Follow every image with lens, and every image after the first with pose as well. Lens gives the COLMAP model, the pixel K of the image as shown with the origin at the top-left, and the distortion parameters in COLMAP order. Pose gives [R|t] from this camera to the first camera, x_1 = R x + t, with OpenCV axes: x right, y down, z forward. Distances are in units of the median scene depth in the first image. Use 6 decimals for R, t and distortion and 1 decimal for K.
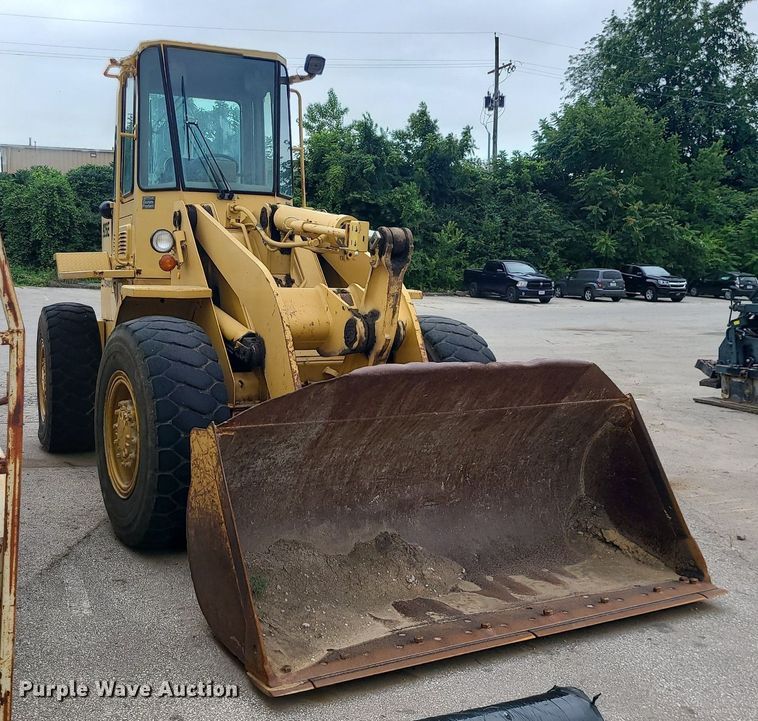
lens RADIAL K [[880.0, 0, 301.2], [0, 880.0, 403.0], [0, 0, 1]] dist [0.098174, -0.054394]
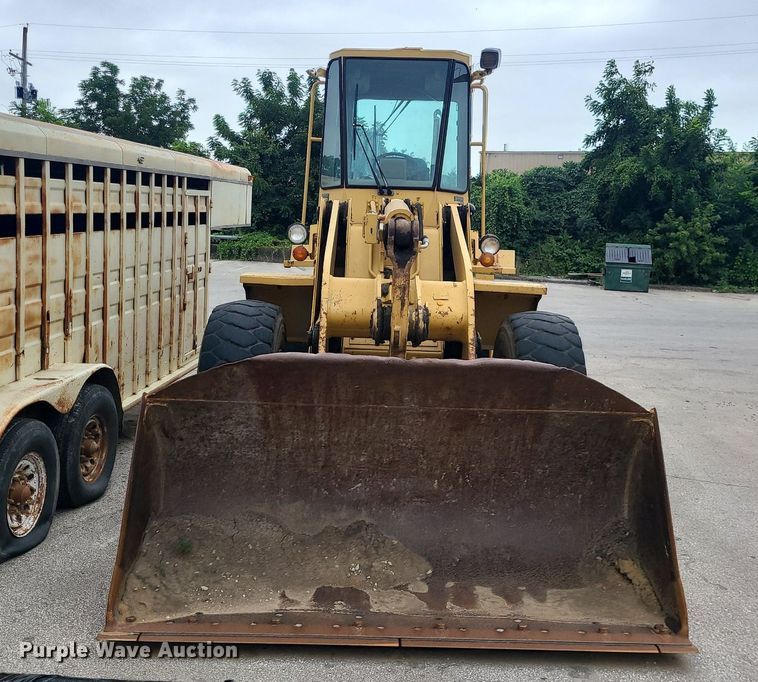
lens RADIAL K [[827.3, 0, 377.5], [0, 827.3, 383.8], [0, 0, 1]] dist [0.111701, -0.231809]
pose [[0.890057, 0.082026, -0.448409, 0.499149], [-0.084937, 0.996293, 0.013654, -0.022994], [0.447866, 0.025934, 0.893724, 0.147555]]
